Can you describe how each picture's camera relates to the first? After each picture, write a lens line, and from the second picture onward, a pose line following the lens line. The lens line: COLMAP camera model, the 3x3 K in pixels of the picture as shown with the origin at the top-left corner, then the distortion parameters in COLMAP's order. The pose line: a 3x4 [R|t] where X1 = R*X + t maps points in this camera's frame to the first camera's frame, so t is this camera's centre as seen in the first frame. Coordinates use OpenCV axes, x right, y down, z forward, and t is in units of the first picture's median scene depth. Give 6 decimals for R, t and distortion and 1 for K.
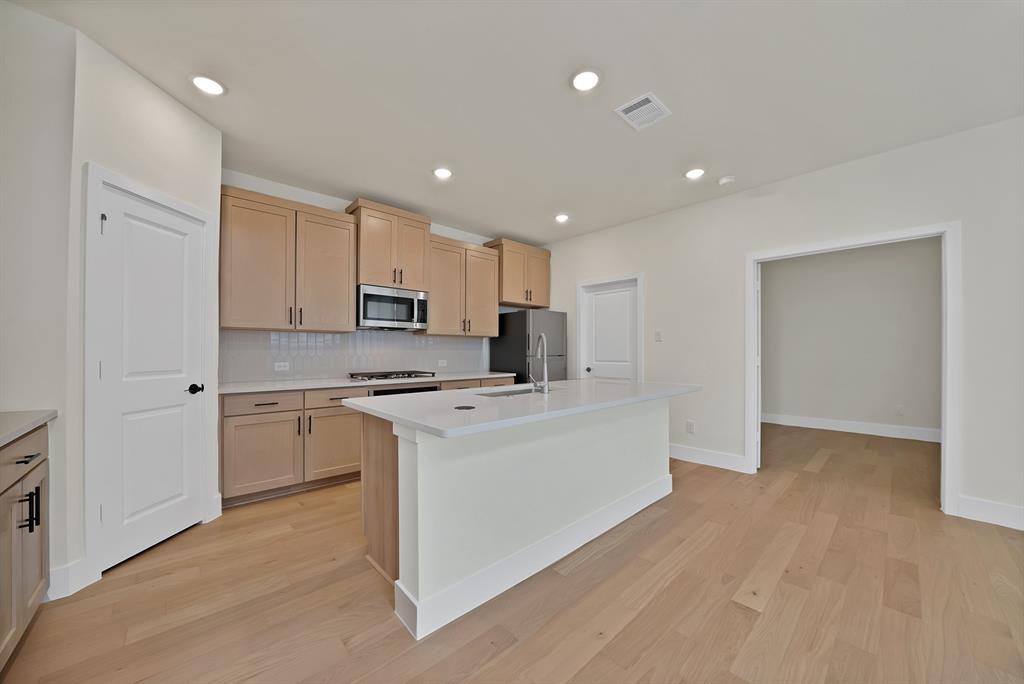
lens RADIAL K [[354.8, 0, 507.9], [0, 354.8, 351.8], [0, 0, 1]] dist [-0.020873, 0.000026]
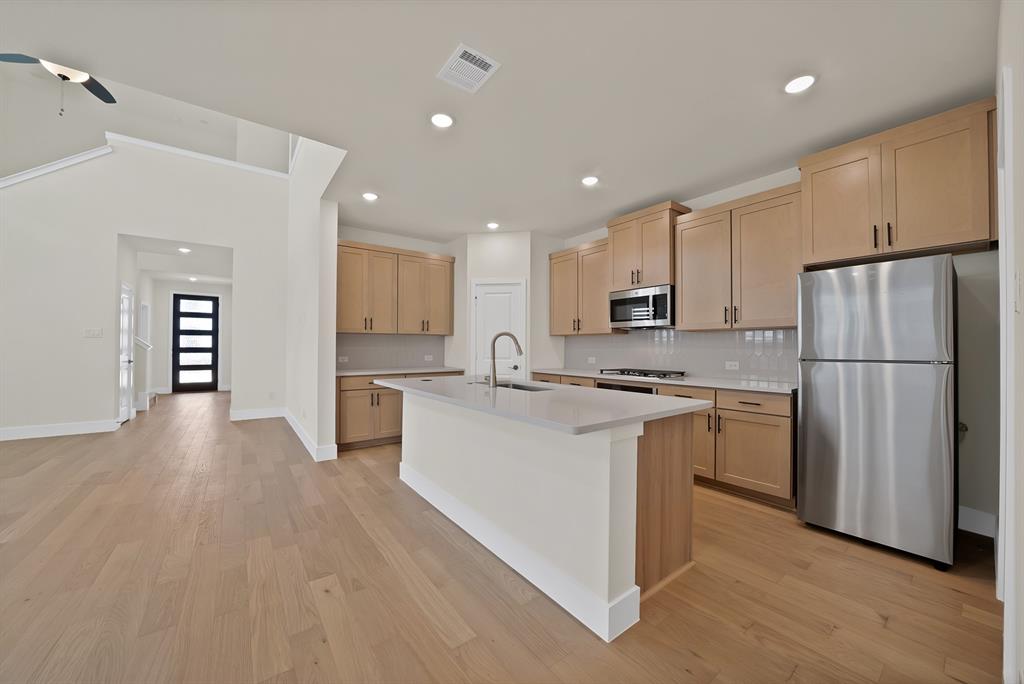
lens RADIAL K [[376.1, 0, 516.9], [0, 376.1, 345.3], [0, 0, 1]] dist [-0.000094, -0.000083]
pose [[-0.080573, -0.012352, -0.996672, 0.967378], [-0.008499, 0.999895, -0.011705, 0.002225], [0.996712, 0.007528, -0.080670, 0.899772]]
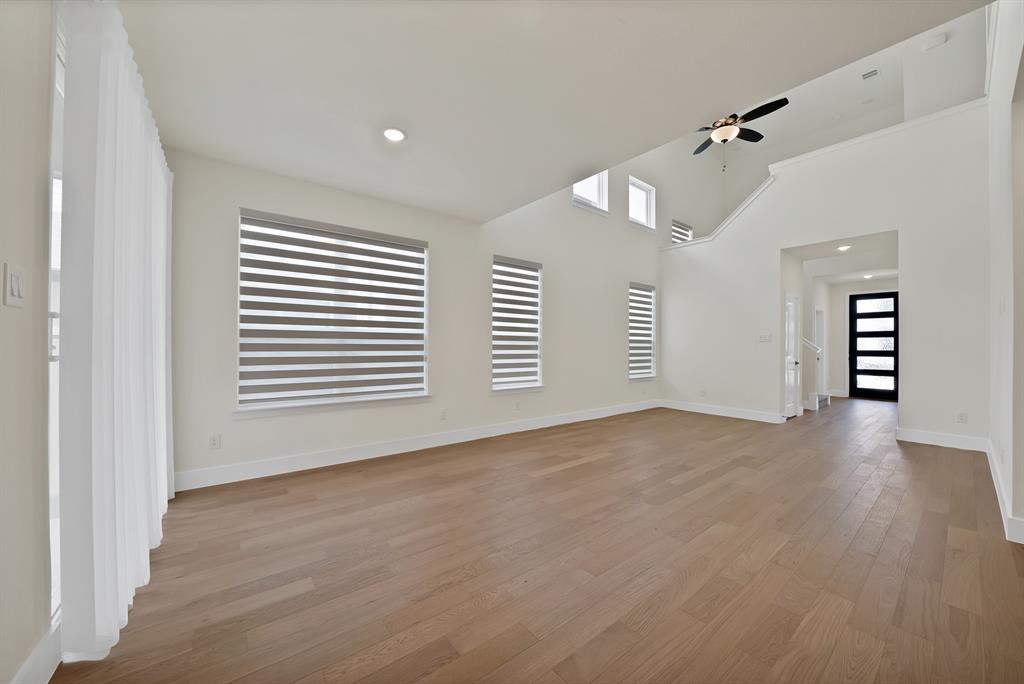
lens RADIAL K [[376.1, 0, 516.9], [0, 376.1, 345.3], [0, 0, 1]] dist [-0.000094, -0.000083]
pose [[-0.999342, -0.011475, 0.034400, 0.754442], [-0.011503, 0.999934, -0.000621, 0.000138], [-0.034390, -0.001016, -0.999408, 0.924689]]
